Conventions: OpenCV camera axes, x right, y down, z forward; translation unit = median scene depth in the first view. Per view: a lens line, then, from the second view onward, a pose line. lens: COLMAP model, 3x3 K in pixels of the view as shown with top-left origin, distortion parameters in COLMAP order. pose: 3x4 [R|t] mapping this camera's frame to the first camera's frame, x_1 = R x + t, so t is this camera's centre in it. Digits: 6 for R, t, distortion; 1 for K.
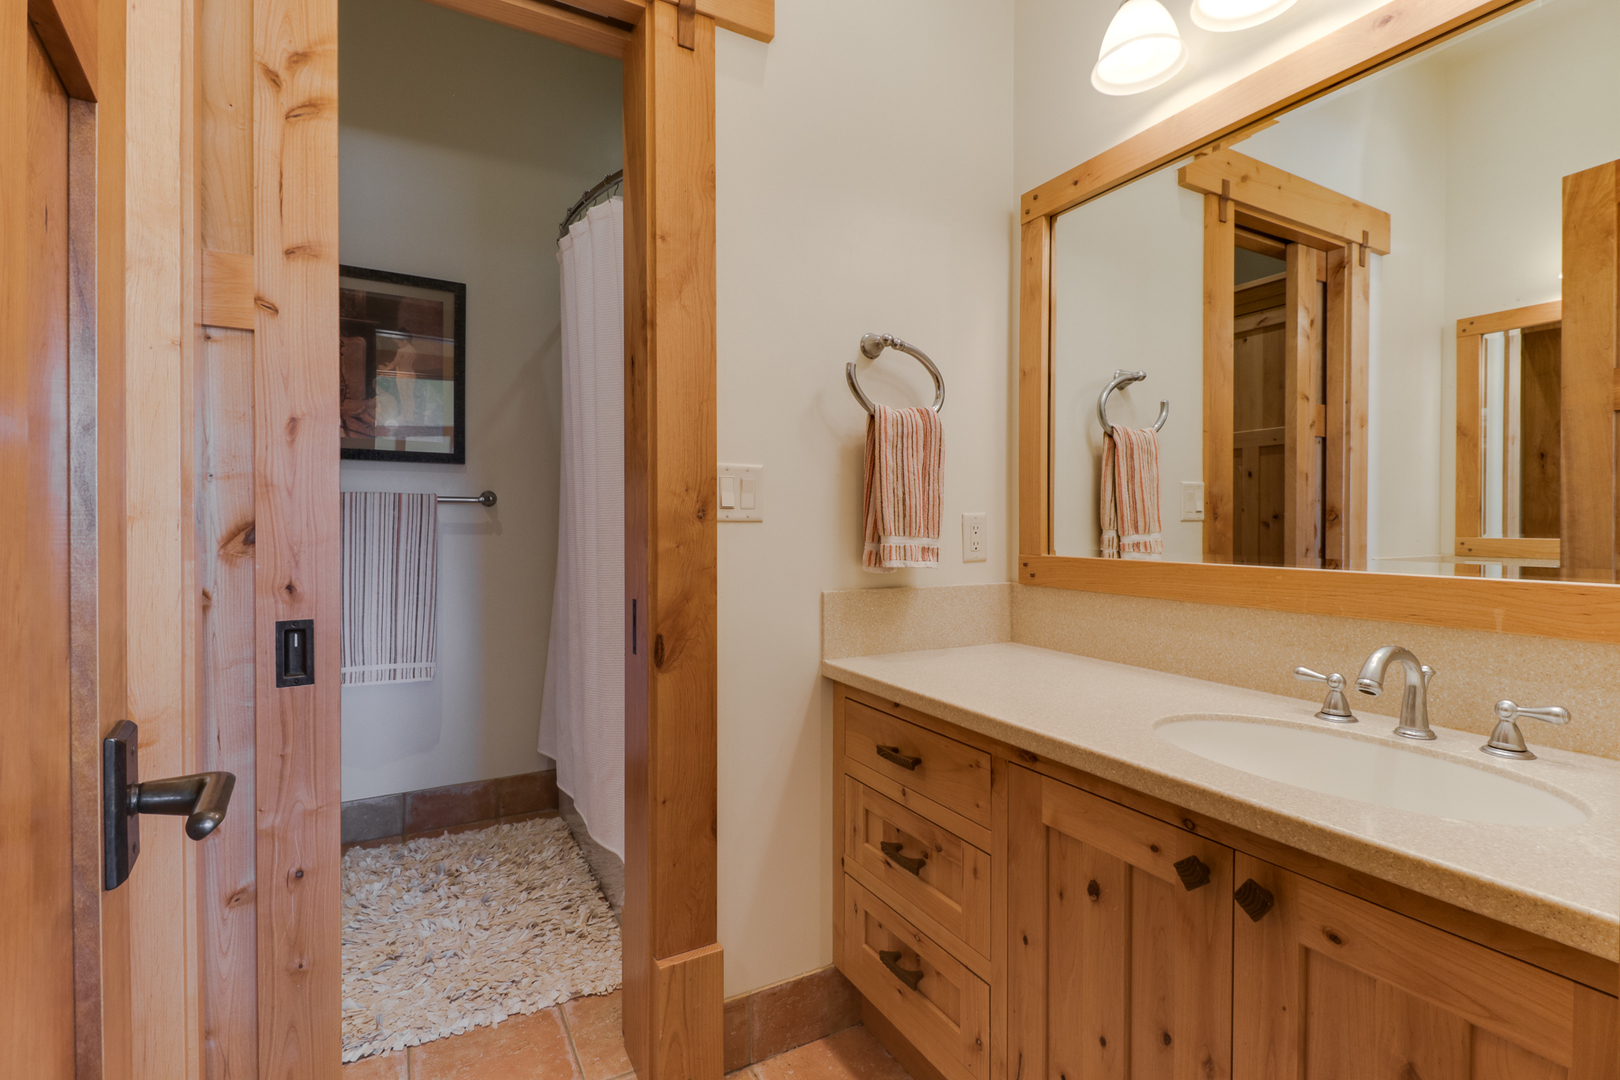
lens RADIAL K [[796.0, 0, 817.9], [0, 796.0, 526.3], [0, 0, 1]] dist [0.016663, -0.013693]
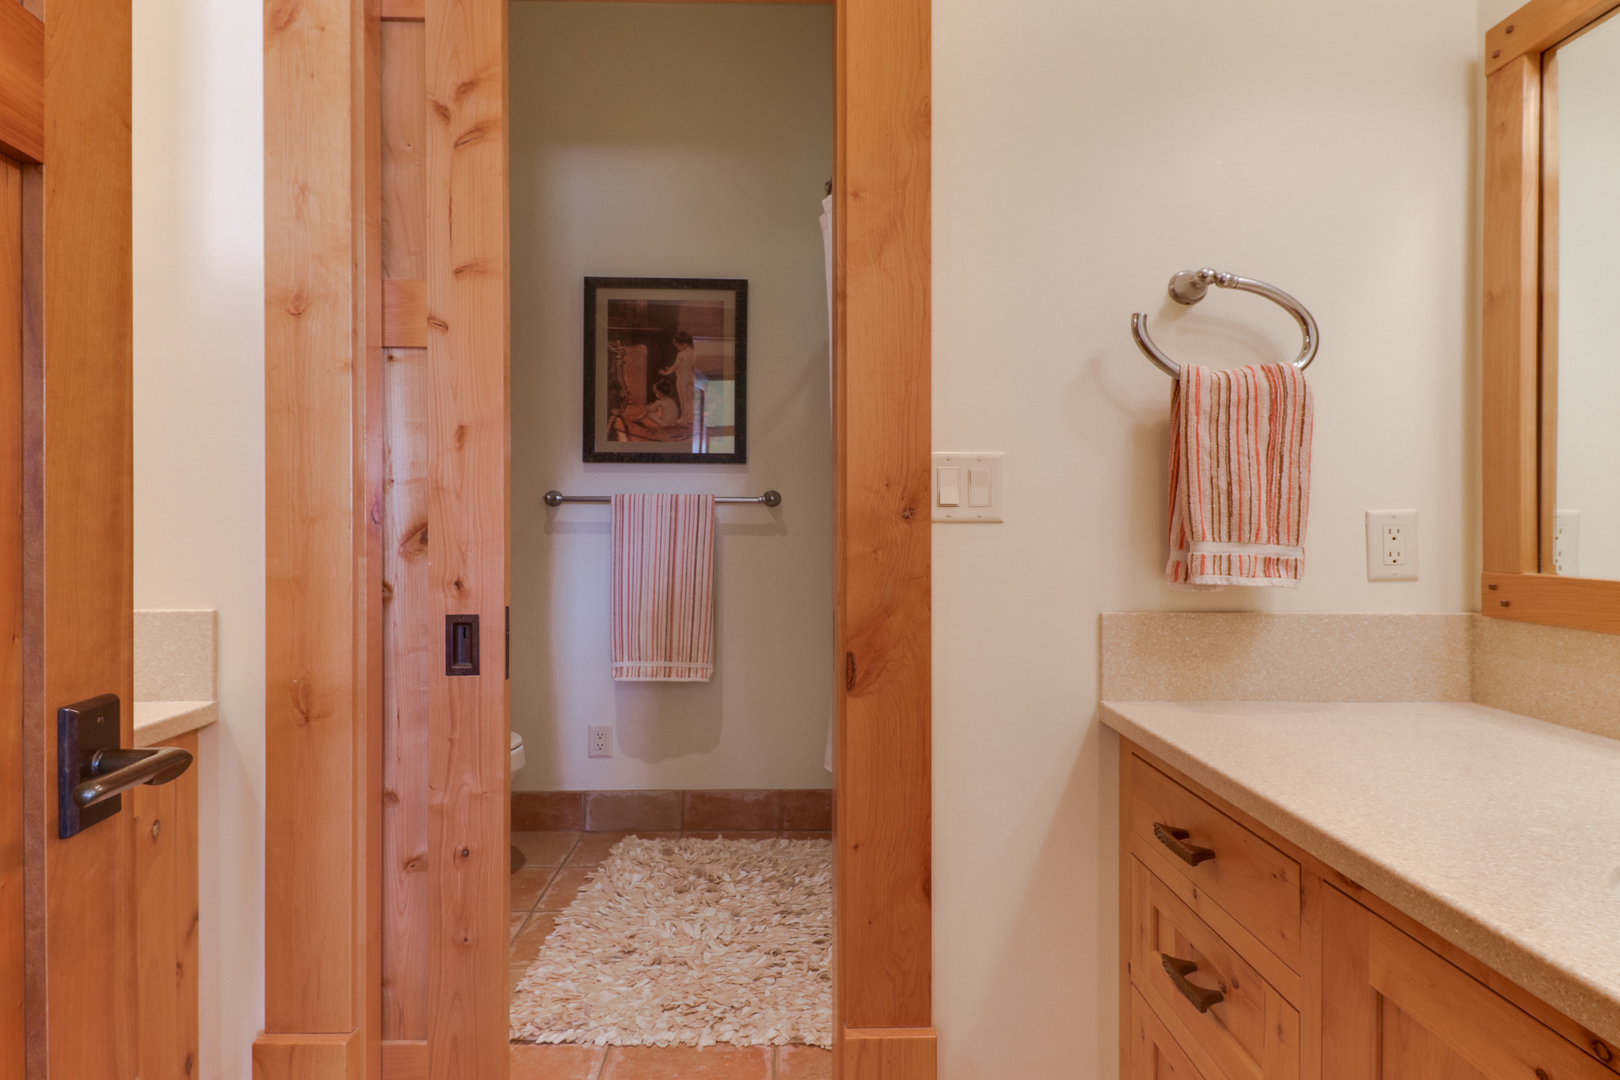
lens RADIAL K [[883.8, 0, 778.7], [0, 883.8, 525.8], [0, 0, 1]] dist [0.023140, -0.017034]
pose [[0.869117, 0.001722, -0.494603, 0.194348], [-0.002732, 0.999995, -0.001318, -0.000423], [0.494598, 0.002497, 0.869118, 0.113908]]
